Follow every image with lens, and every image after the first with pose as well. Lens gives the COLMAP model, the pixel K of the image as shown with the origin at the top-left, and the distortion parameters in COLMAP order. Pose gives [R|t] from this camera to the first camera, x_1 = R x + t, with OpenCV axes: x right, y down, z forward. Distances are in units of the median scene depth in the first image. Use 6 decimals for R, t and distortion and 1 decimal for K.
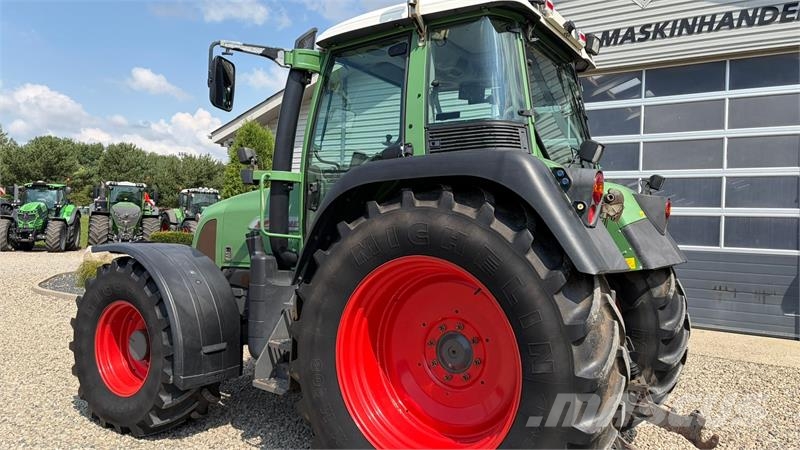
lens RADIAL K [[600.1, 0, 401.6], [0, 600.1, 222.0], [0, 0, 1]] dist [0.067946, -0.072979]
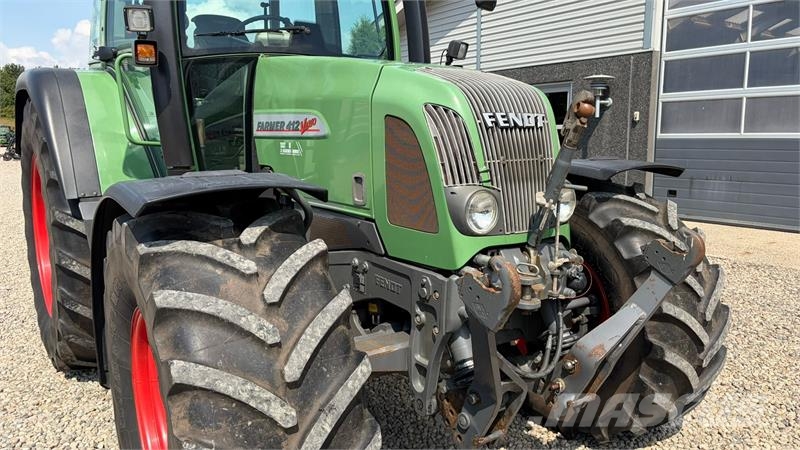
lens RADIAL K [[600.1, 0, 403.2], [0, 600.1, 230.5], [0, 0, 1]] dist [0.067946, -0.072979]
pose [[0.940831, 0.008160, -0.338778, 0.156177], [0.048433, 0.986209, 0.158258, 0.010776], [0.335397, -0.165302, 0.927461, 0.122343]]
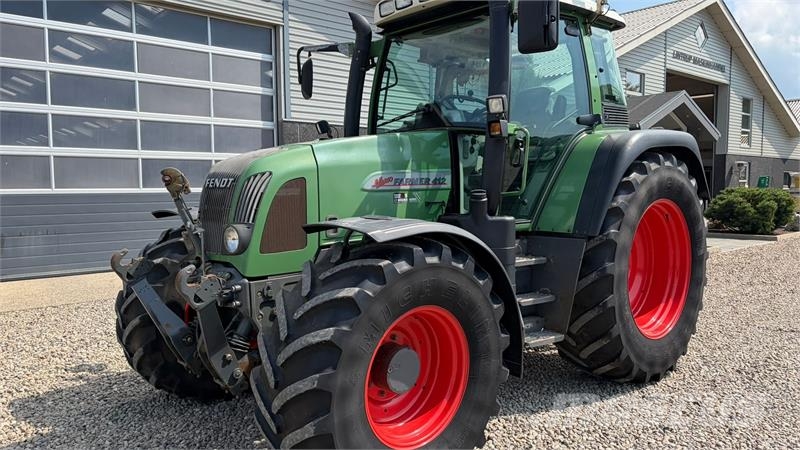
lens RADIAL K [[600.1, 0, 412.2], [0, 600.1, 225.8], [0, 0, 1]] dist [0.067946, -0.072979]
pose [[0.236502, -0.107717, 0.965642, -0.500961], [-0.000968, 0.993809, 0.111096, -0.013924], [-0.971631, -0.027209, 0.234933, 0.396387]]
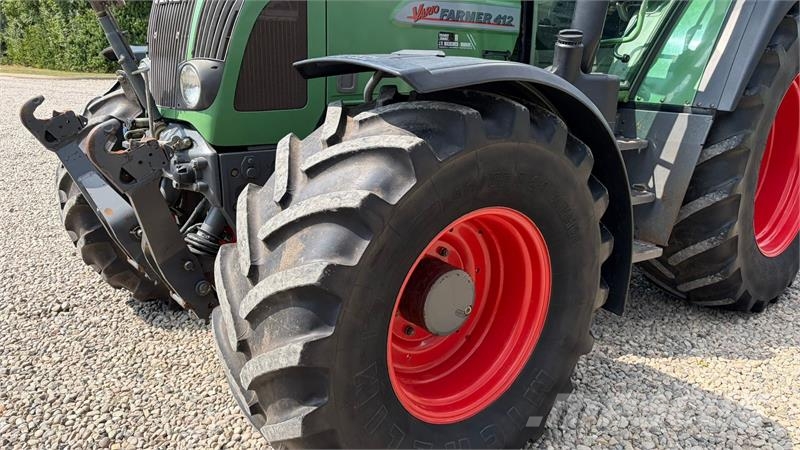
lens RADIAL K [[600.1, 0, 393.9], [0, 600.1, 225.9], [0, 0, 1]] dist [0.067946, -0.072979]
pose [[0.286234, -0.275537, 0.917687, -0.386881], [-0.037805, 0.953767, 0.298161, 0.012870], [-0.957414, -0.120037, 0.262584, 0.443182]]
